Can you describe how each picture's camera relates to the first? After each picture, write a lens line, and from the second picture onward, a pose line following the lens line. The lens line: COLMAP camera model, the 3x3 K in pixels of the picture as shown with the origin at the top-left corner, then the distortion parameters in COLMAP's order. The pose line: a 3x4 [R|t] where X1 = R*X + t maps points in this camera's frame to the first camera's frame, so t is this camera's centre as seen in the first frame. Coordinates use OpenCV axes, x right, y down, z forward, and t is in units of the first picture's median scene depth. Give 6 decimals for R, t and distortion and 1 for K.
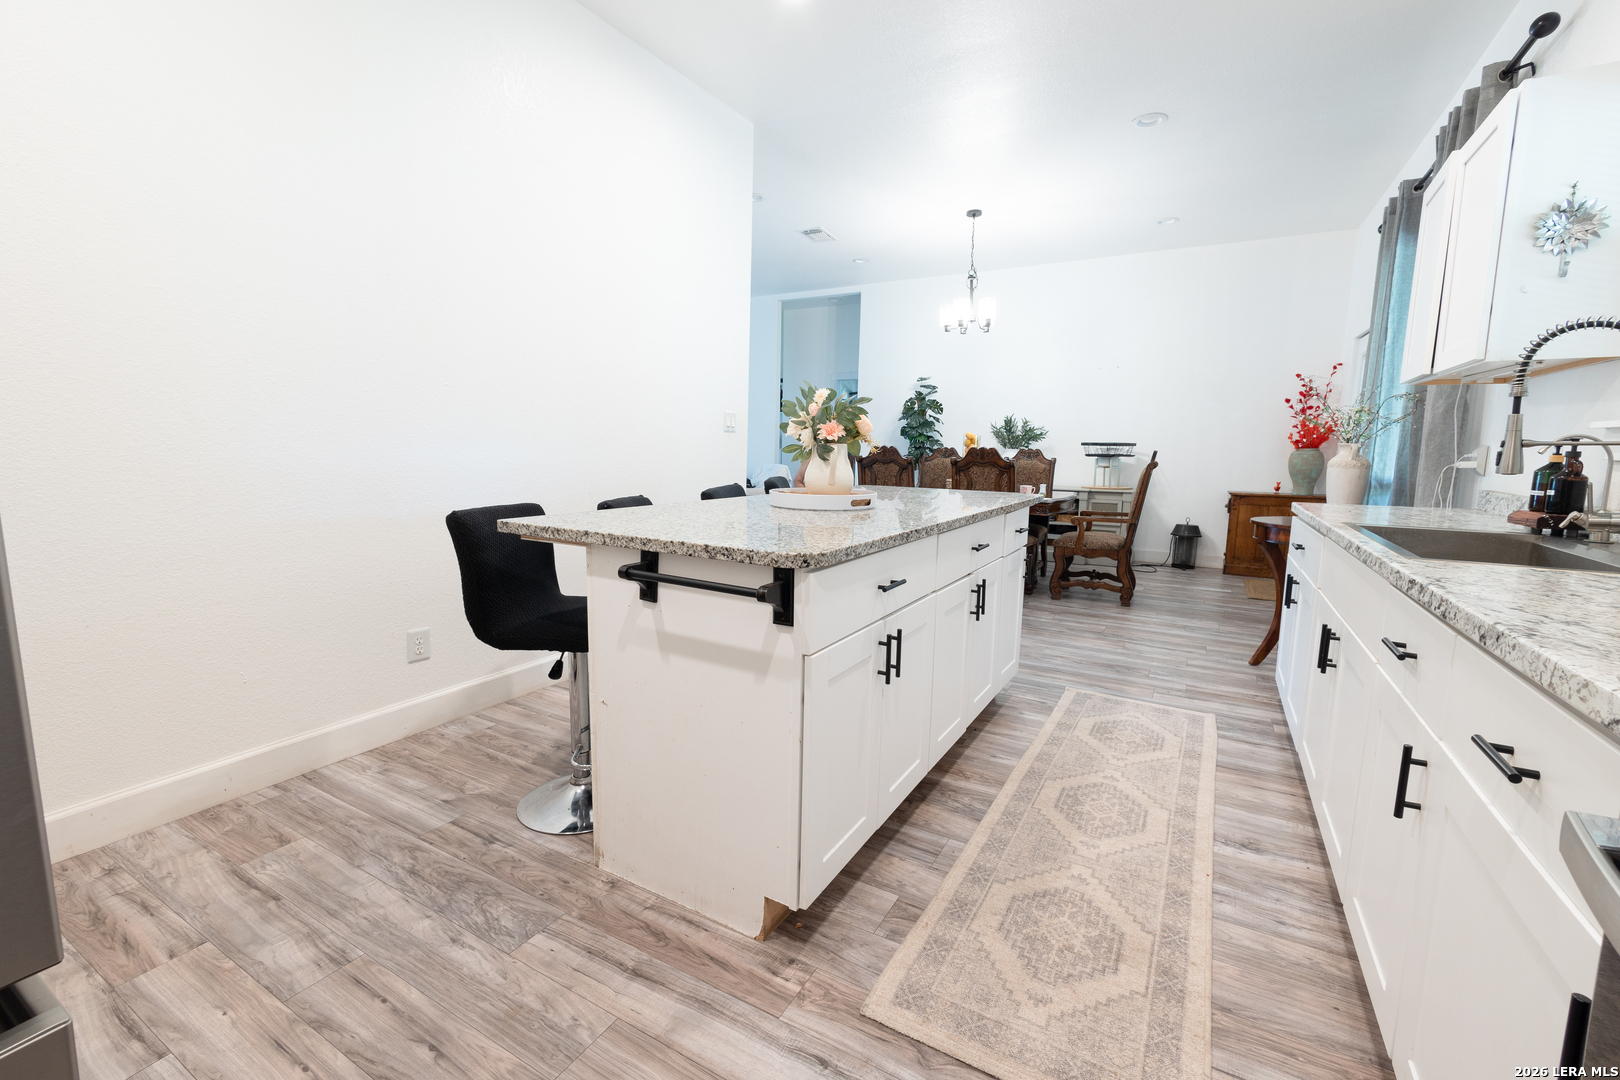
lens RADIAL K [[692.4, 0, 811.4], [0, 692.4, 537.1], [0, 0, 1]] dist [-0.003745, 0.000535]
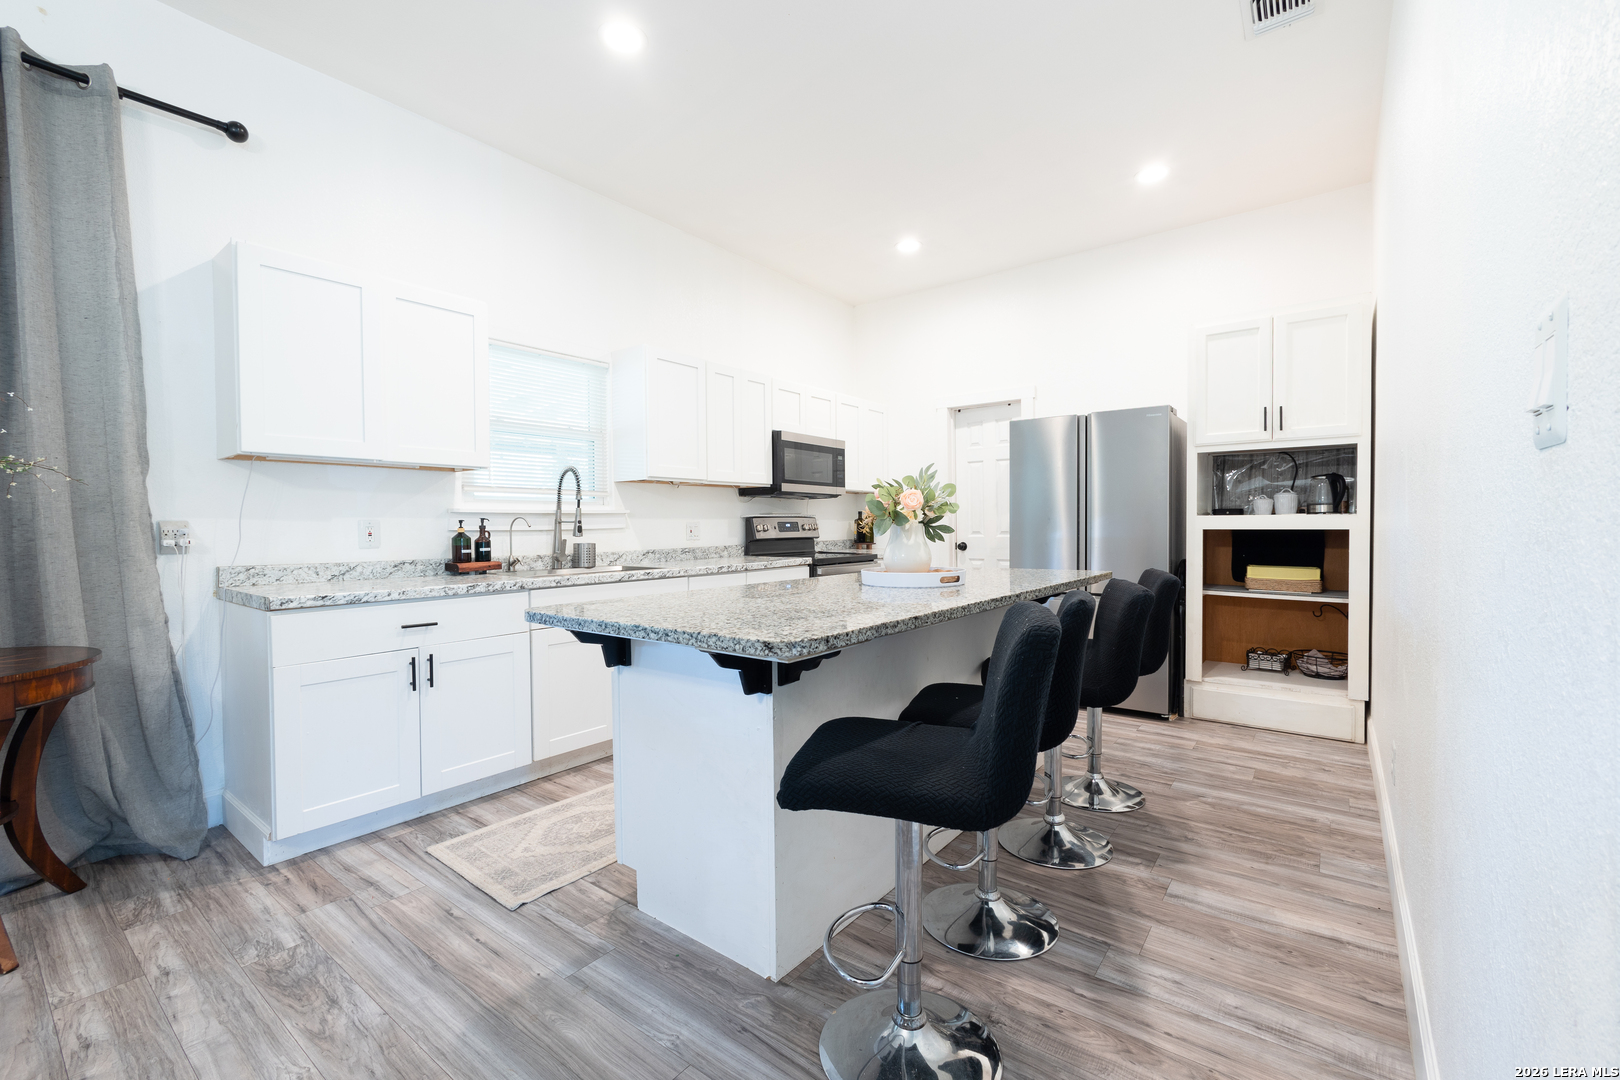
lens RADIAL K [[692.4, 0, 806.4], [0, 692.4, 535.7], [0, 0, 1]] dist [-0.003745, 0.000535]
pose [[-0.991040, -0.010505, 0.133149, 0.038939], [0.009888, 0.988396, 0.151579, -0.281174], [-0.133196, 0.151537, -0.979436, 2.087648]]
